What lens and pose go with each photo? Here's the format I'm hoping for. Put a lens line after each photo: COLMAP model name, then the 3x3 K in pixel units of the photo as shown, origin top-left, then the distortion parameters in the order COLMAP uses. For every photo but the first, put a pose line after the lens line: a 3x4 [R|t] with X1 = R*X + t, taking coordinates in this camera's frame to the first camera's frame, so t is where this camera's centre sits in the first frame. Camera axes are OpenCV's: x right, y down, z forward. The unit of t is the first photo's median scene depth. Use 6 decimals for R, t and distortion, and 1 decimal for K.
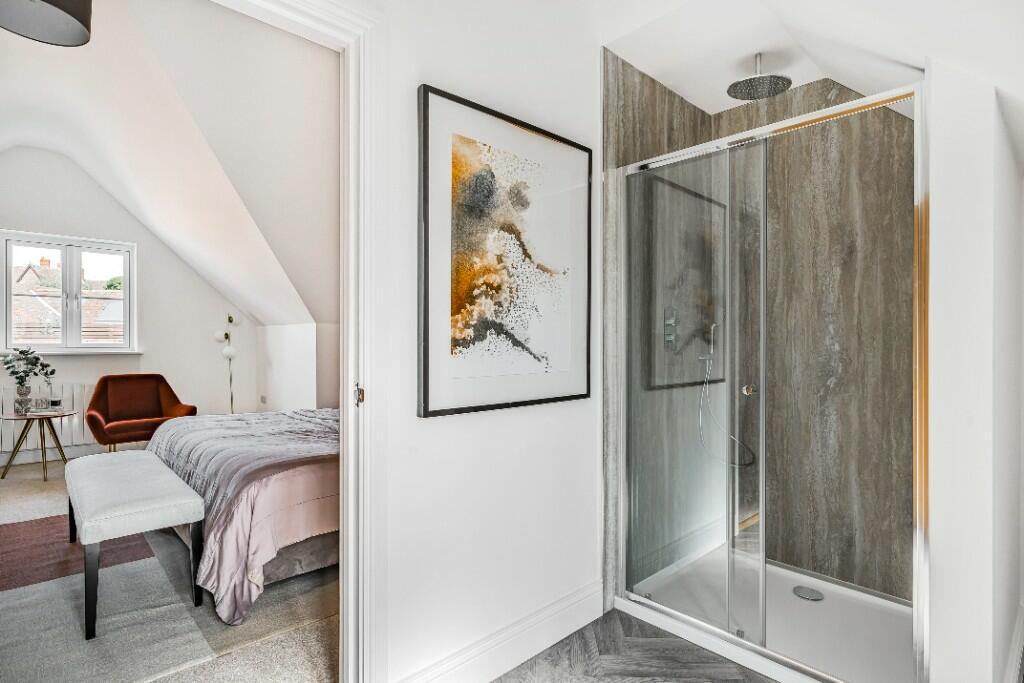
lens RADIAL K [[524.1, 0, 512.0], [0, 524.1, 341.5], [0, 0, 1]] dist [0.000865, 0.000749]
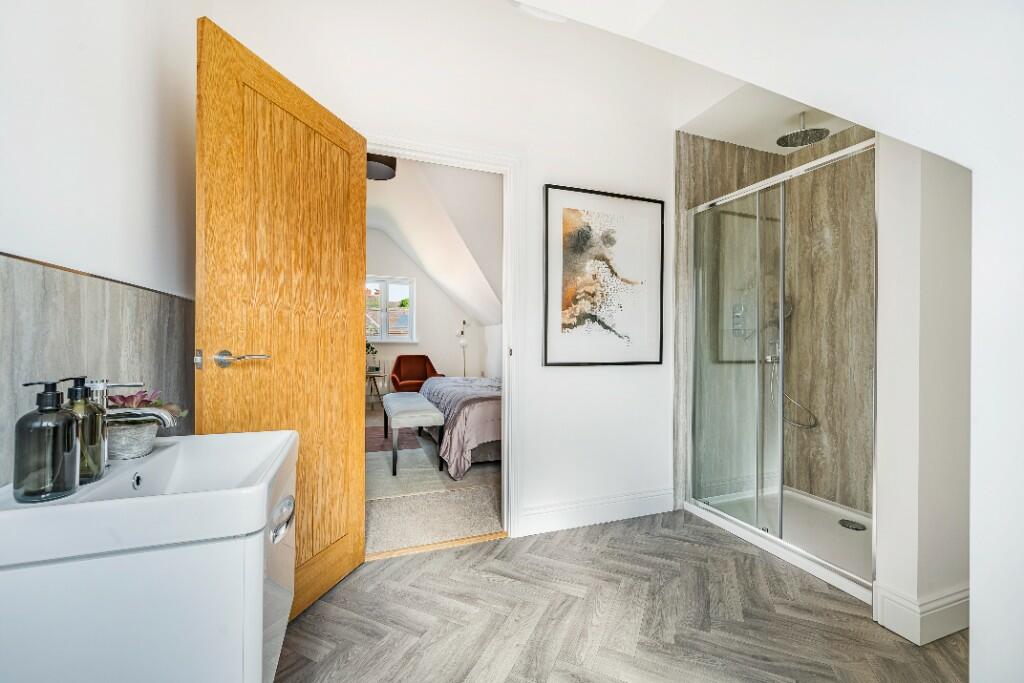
lens RADIAL K [[421.8, 0, 512.0], [0, 421.8, 341.5], [0, 0, 1]] dist [-0.000752, -0.000061]
pose [[0.922354, 0.003861, -0.386327, 0.220566], [-0.005682, 0.999977, -0.003572, 0.048300], [0.386304, 0.005490, 0.922355, -0.299863]]
